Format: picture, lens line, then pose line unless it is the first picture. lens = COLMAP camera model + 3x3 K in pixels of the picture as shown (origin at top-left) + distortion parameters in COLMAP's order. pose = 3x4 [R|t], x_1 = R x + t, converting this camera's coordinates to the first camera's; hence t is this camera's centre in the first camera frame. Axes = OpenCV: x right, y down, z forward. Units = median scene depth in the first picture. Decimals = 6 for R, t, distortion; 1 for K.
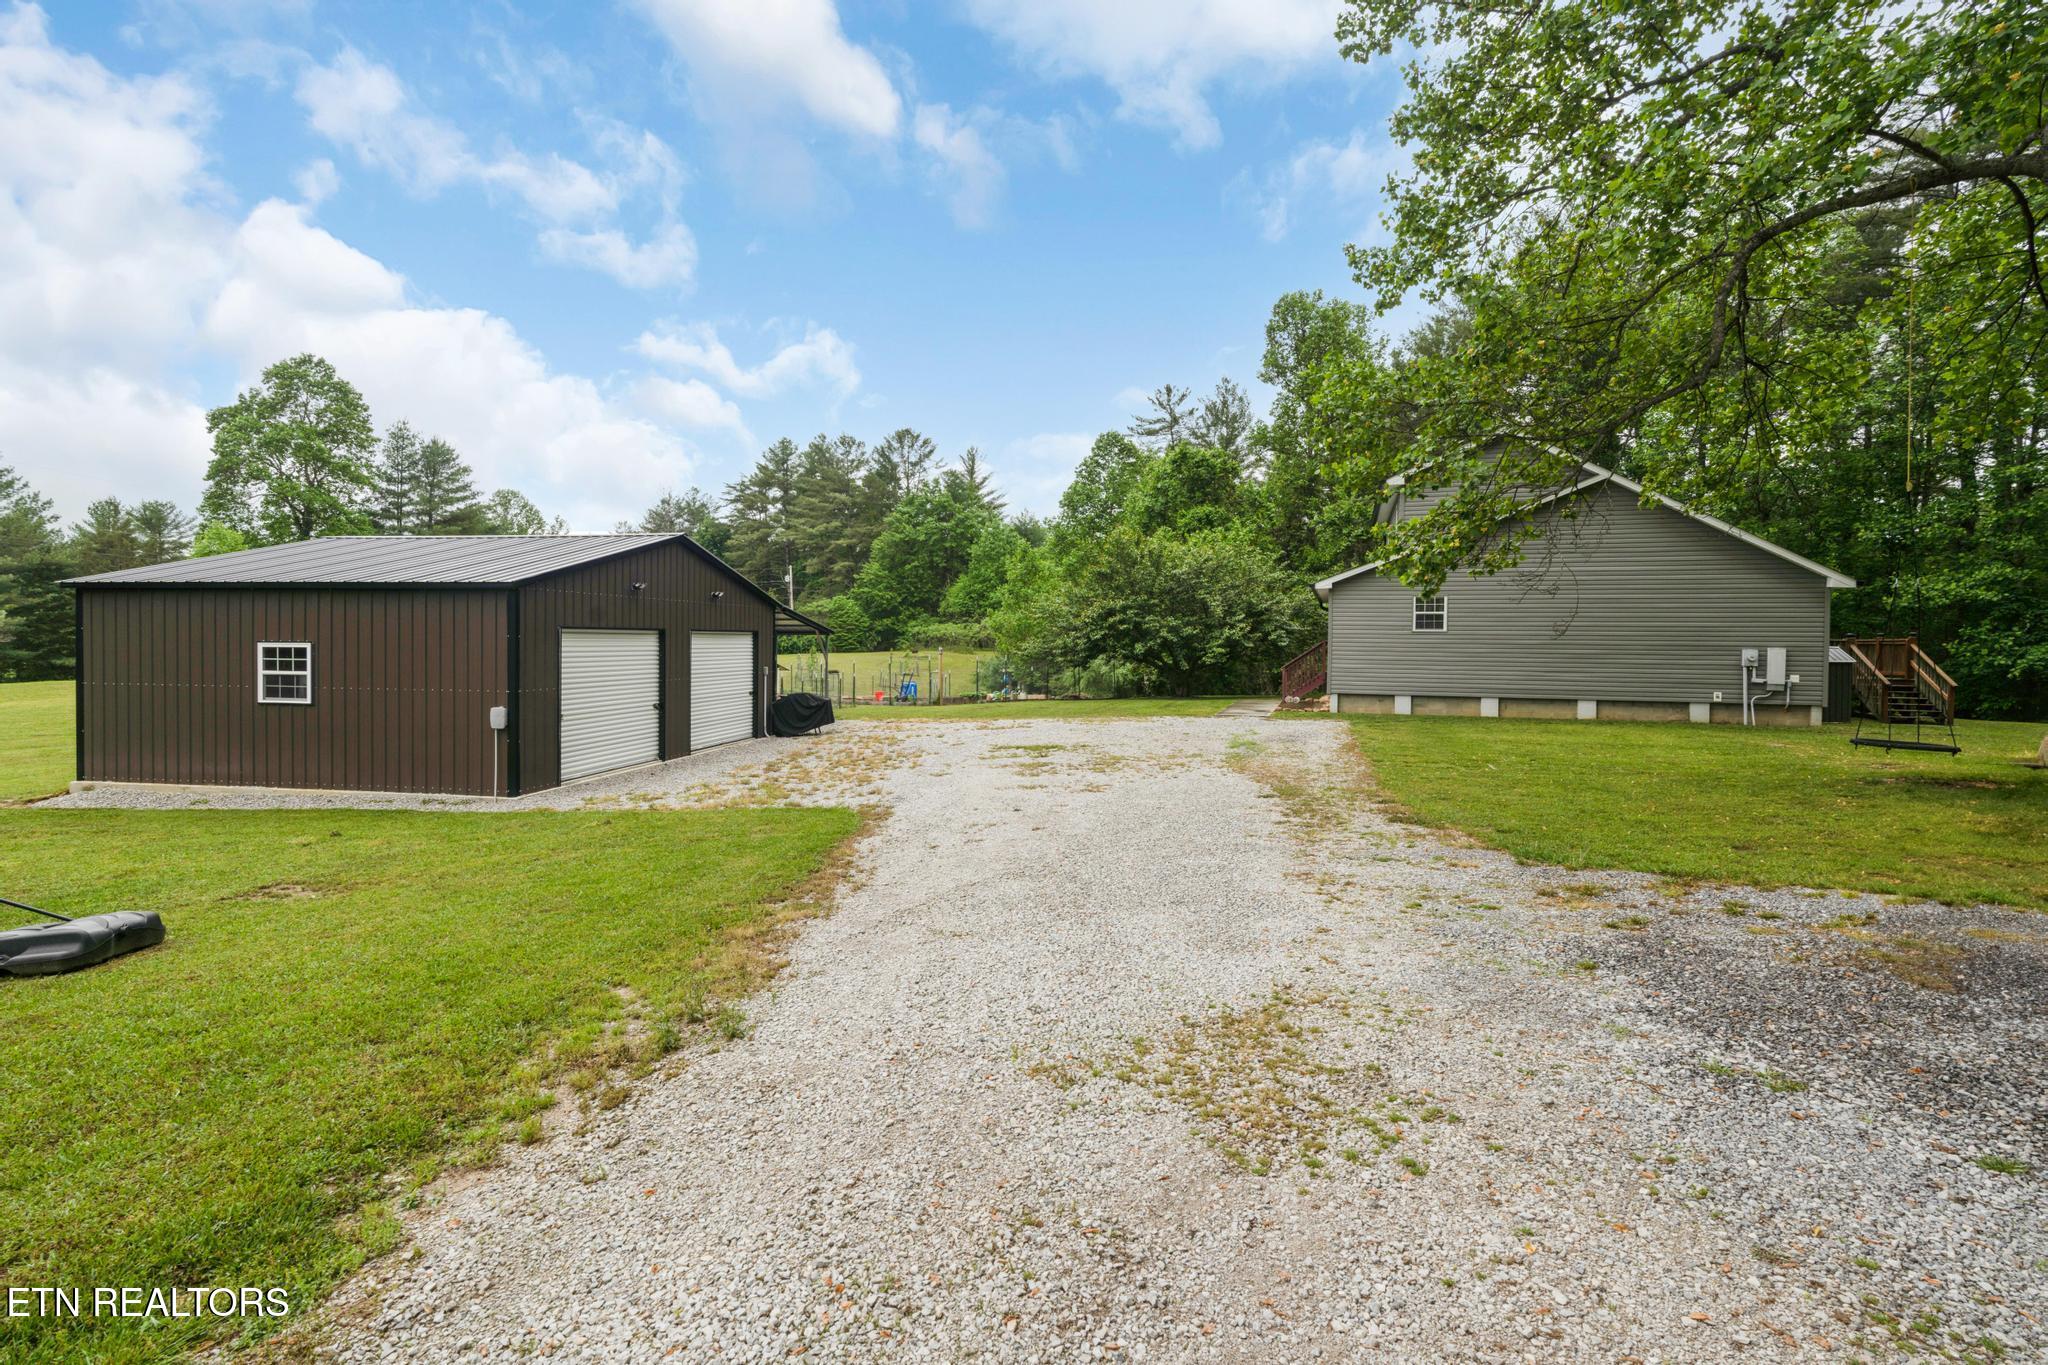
lens RADIAL K [[951.0, 0, 1018.0], [0, 951.0, 649.2], [0, 0, 1]] dist [-0.014215, 0.003604]
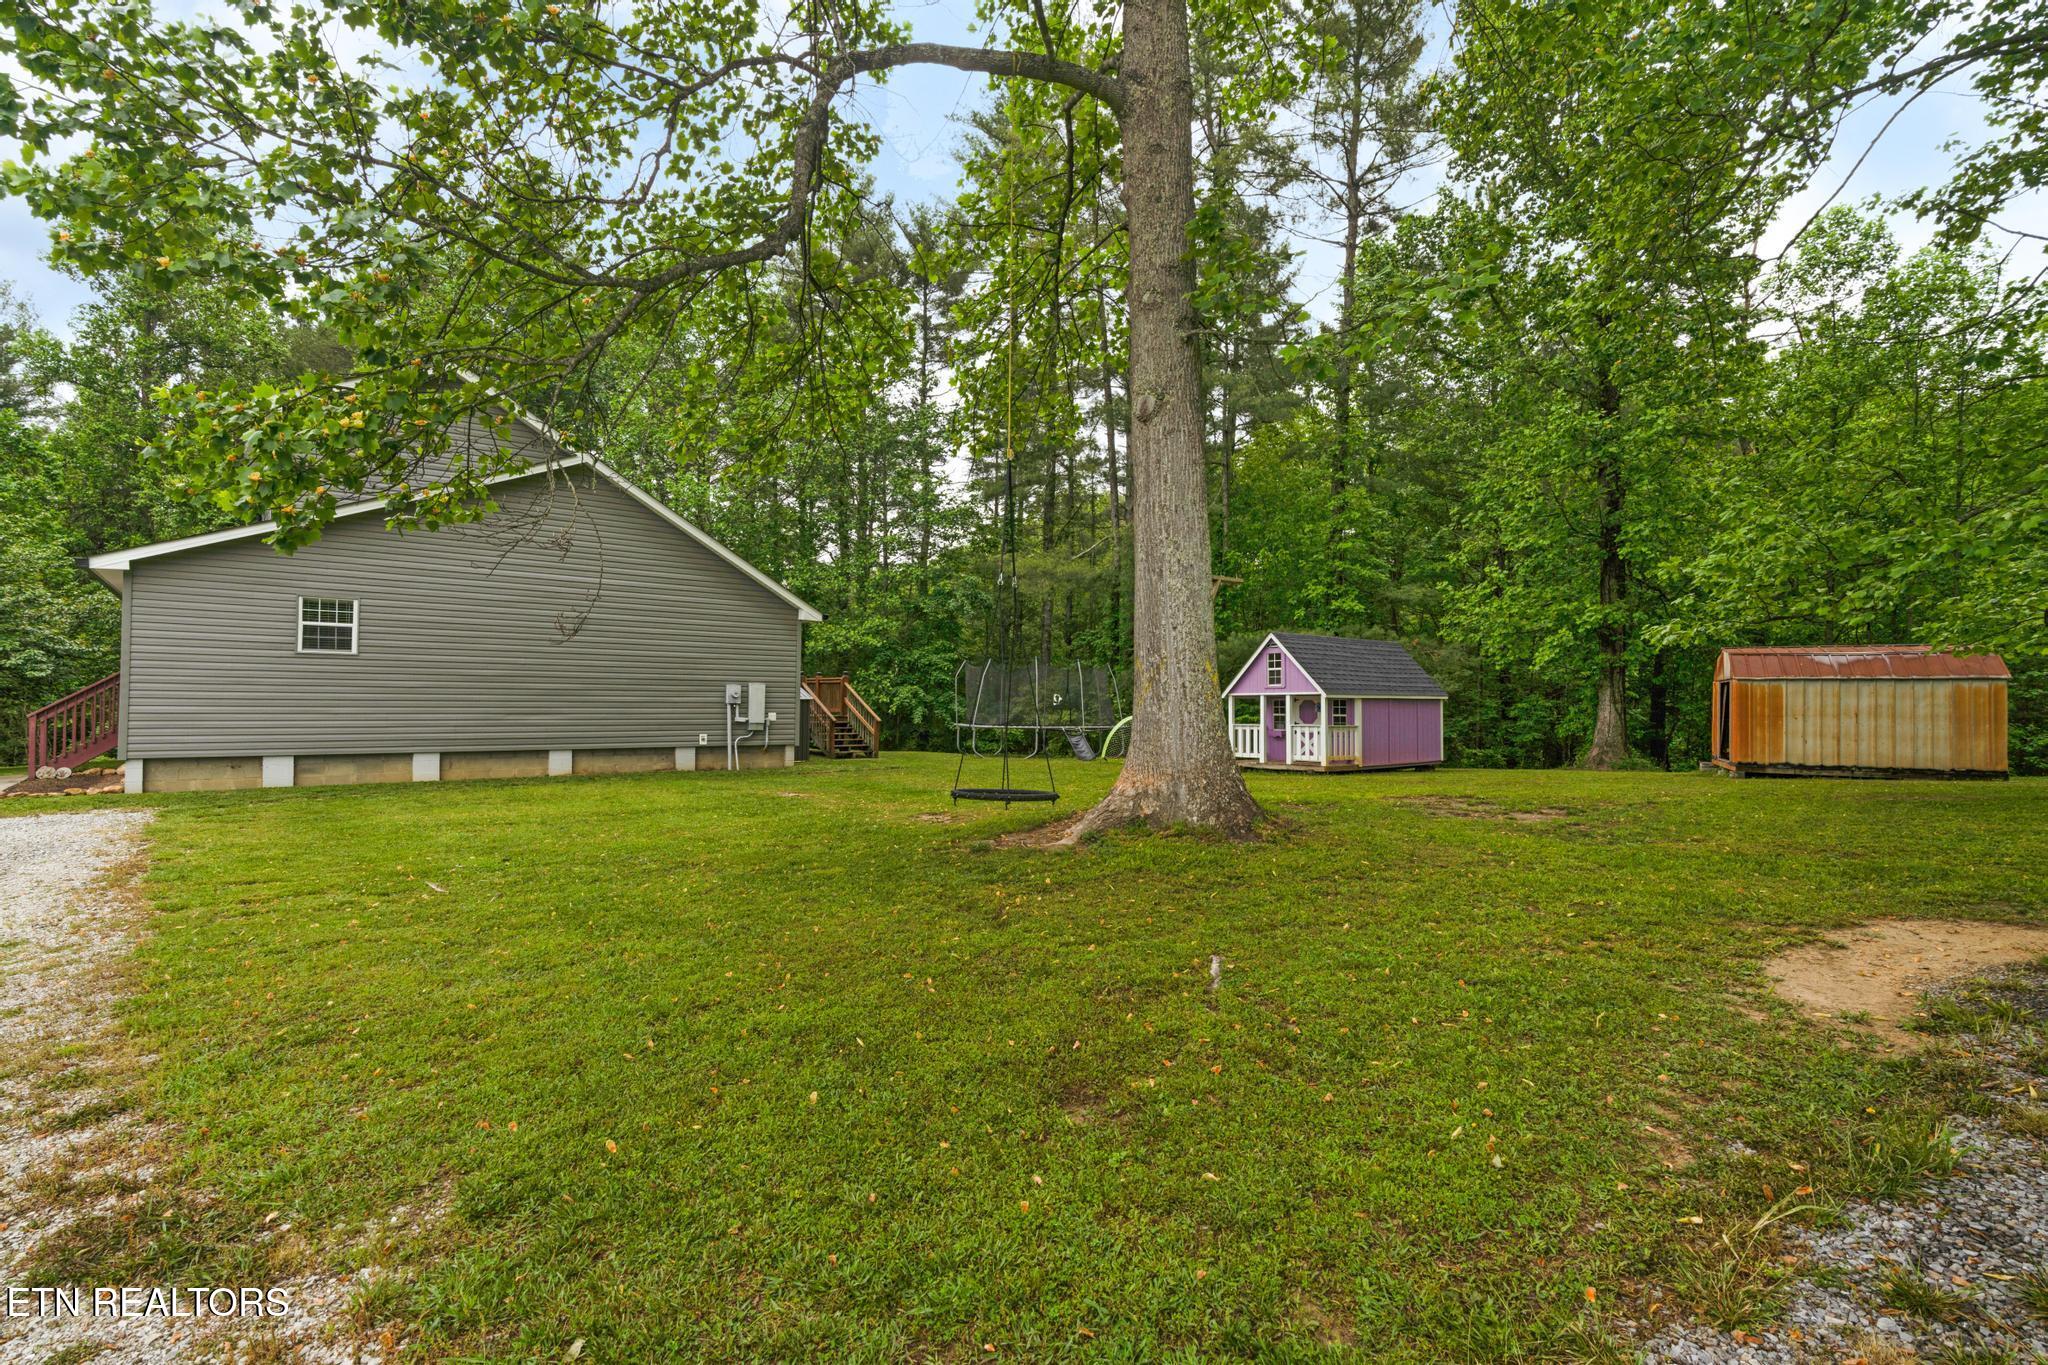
lens RADIAL K [[951.0, 0, 1012.0], [0, 951.0, 691.4], [0, 0, 1]] dist [-0.014215, 0.003604]
pose [[0.524018, 0.003527, 0.851700, 0.043899], [0.001430, 0.999986, -0.005021, 0.003373], [-0.851706, 0.003849, 0.524006, 0.090017]]
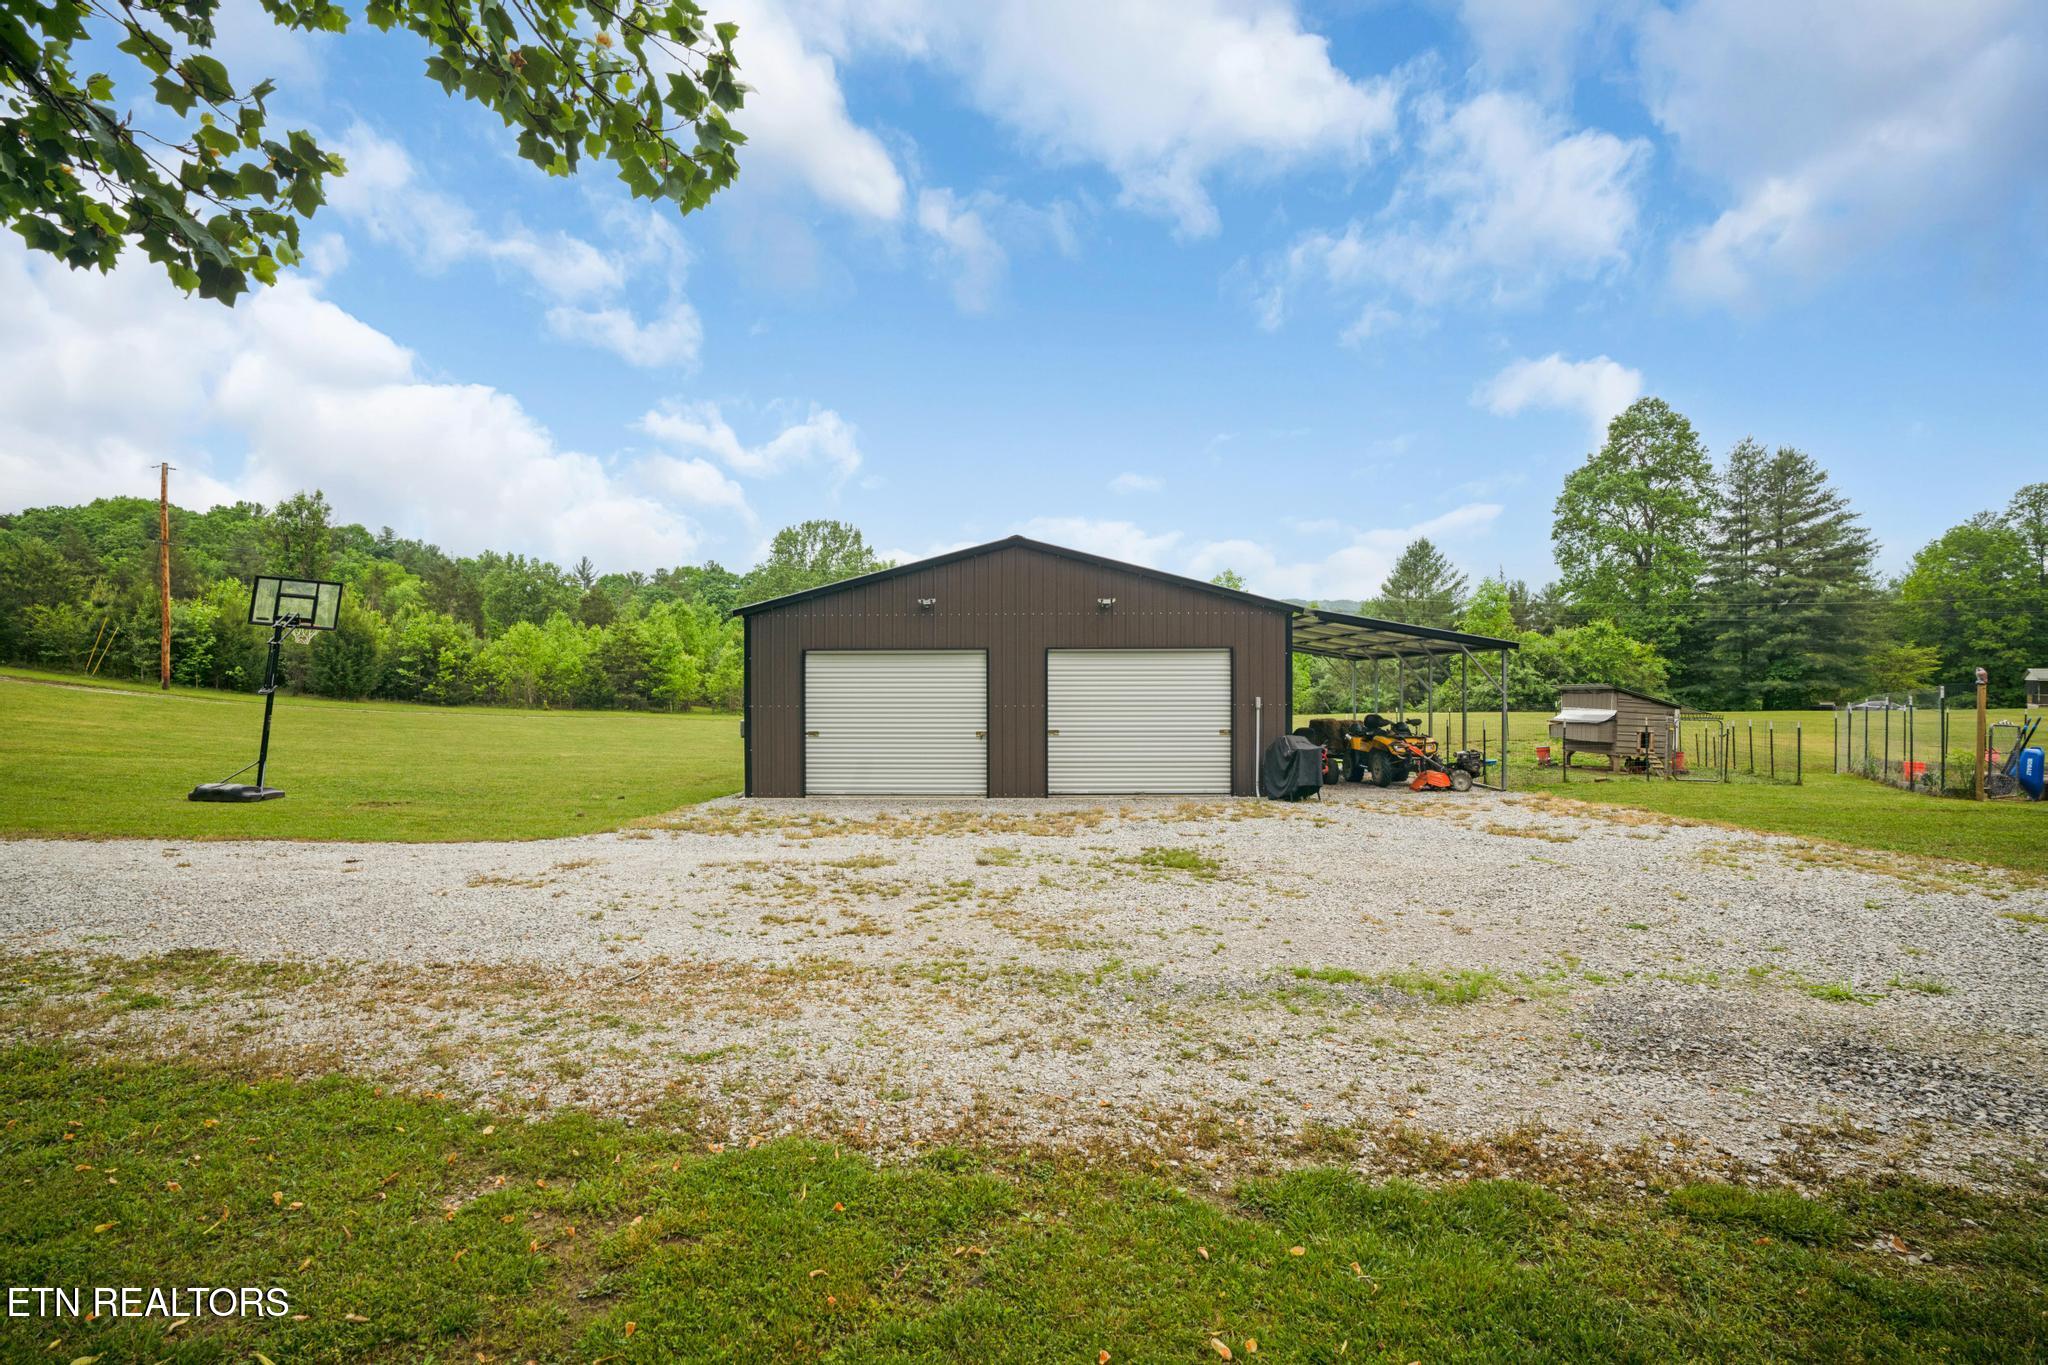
lens RADIAL K [[951.0, 0, 1064.5], [0, 951.0, 668.9], [0, 0, 1]] dist [-0.014215, 0.003604]
pose [[0.184990, -0.024793, -0.982428, 0.119698], [-0.005540, 0.999640, -0.026271, 0.005331], [0.982725, 0.010303, 0.184786, 0.216343]]
